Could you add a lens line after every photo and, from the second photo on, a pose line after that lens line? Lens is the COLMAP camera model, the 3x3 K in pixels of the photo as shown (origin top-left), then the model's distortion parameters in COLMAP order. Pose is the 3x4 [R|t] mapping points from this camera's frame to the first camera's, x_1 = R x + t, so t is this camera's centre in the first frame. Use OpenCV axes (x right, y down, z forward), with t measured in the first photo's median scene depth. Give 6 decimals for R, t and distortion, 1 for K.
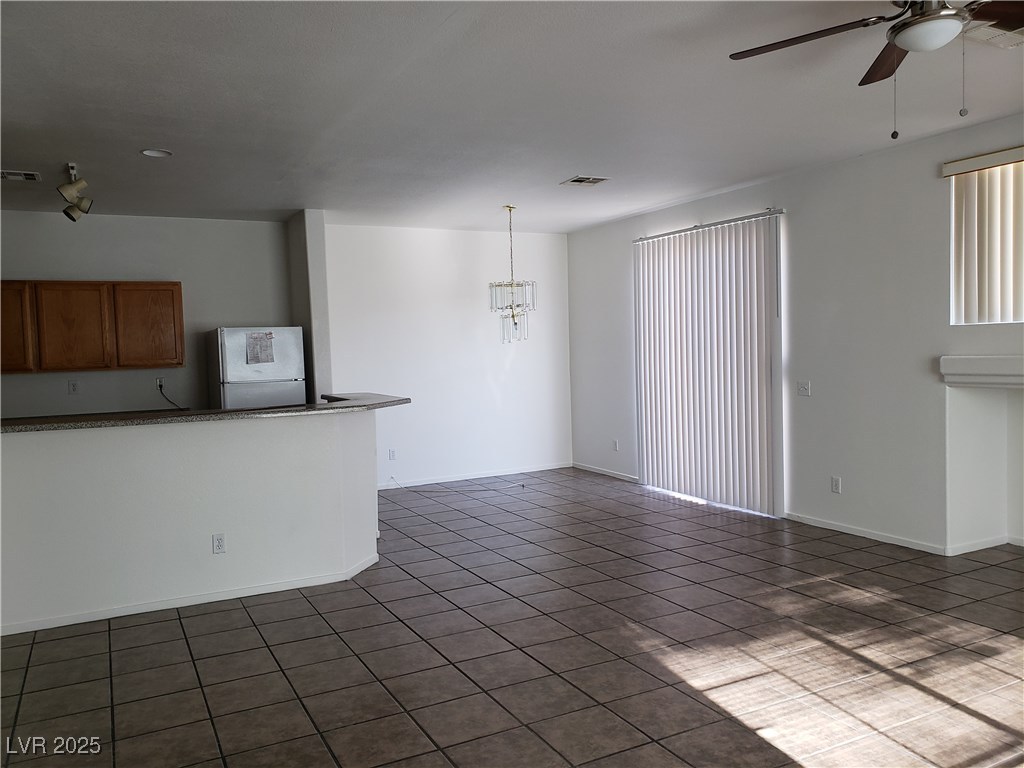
lens RADIAL K [[801.7, 0, 514.6], [0, 801.7, 384.7], [0, 0, 1]] dist [0.035294, -0.033372]
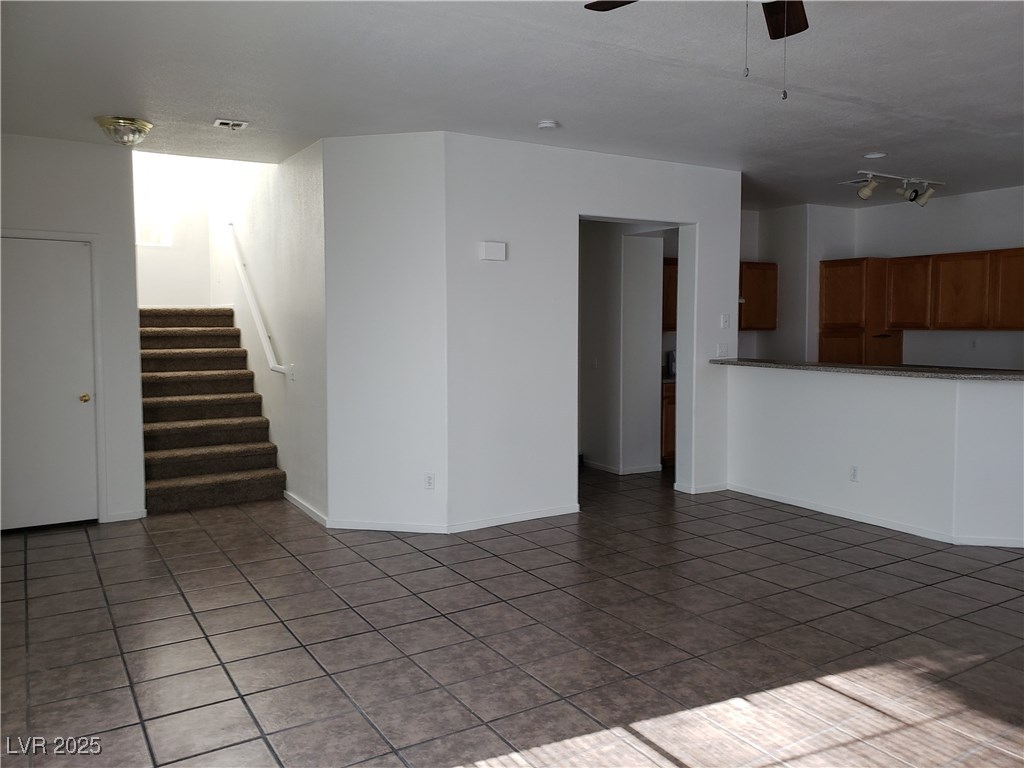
lens RADIAL K [[801.7, 0, 514.5], [0, 801.7, 384.1], [0, 0, 1]] dist [0.035294, -0.033372]
pose [[0.053153, 0.103336, -0.993225, 1.084630], [-0.041772, 0.993991, 0.101180, -0.055759], [0.997712, 0.036111, 0.057150, 0.542394]]
